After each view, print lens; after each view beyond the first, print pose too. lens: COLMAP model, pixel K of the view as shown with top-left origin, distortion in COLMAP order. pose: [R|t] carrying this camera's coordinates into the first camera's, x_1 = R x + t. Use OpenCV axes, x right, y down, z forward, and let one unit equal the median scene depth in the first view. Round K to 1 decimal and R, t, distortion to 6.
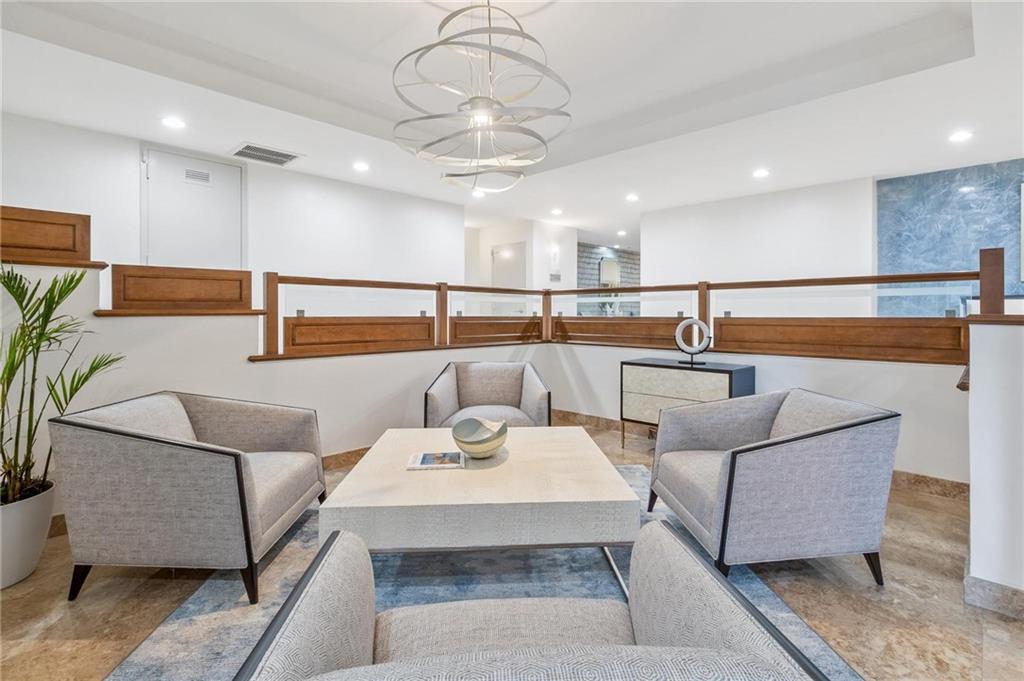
lens RADIAL K [[486.0, 0, 512.0], [0, 486.0, 340.5], [0, 0, 1]] dist [0.001695, -0.000228]
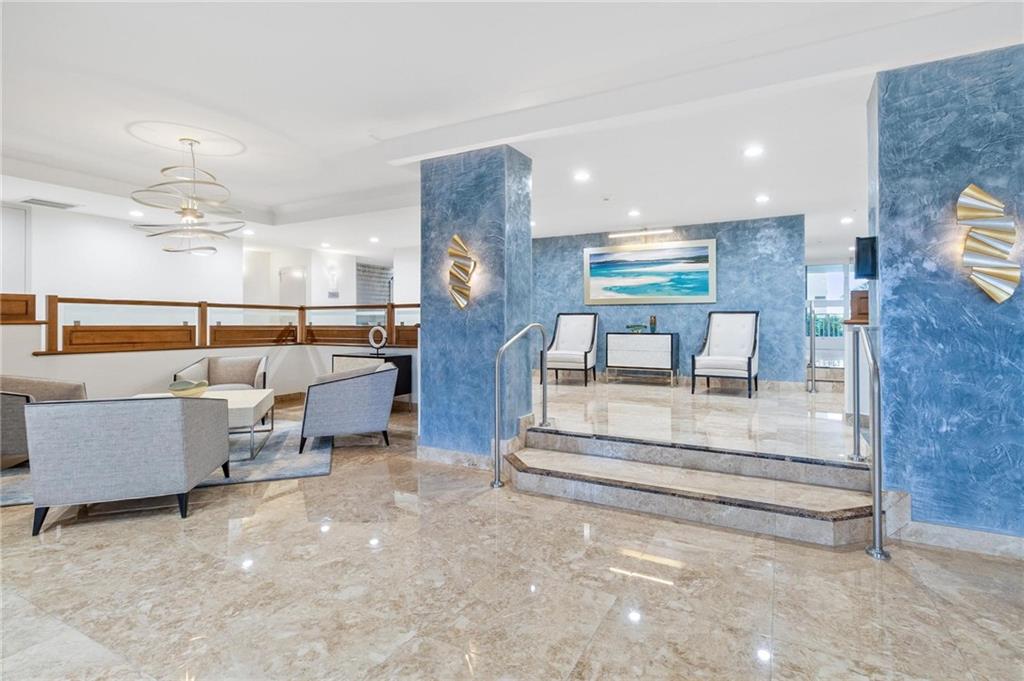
lens RADIAL K [[486.0, 0, 512.0], [0, 486.0, 340.5], [0, 0, 1]] dist [0.001695, -0.000228]
pose [[0.959506, -0.010381, 0.281496, 0.330002], [0.016218, 0.999699, -0.018413, 0.035938], [-0.281220, 0.022233, 0.959386, -0.623492]]
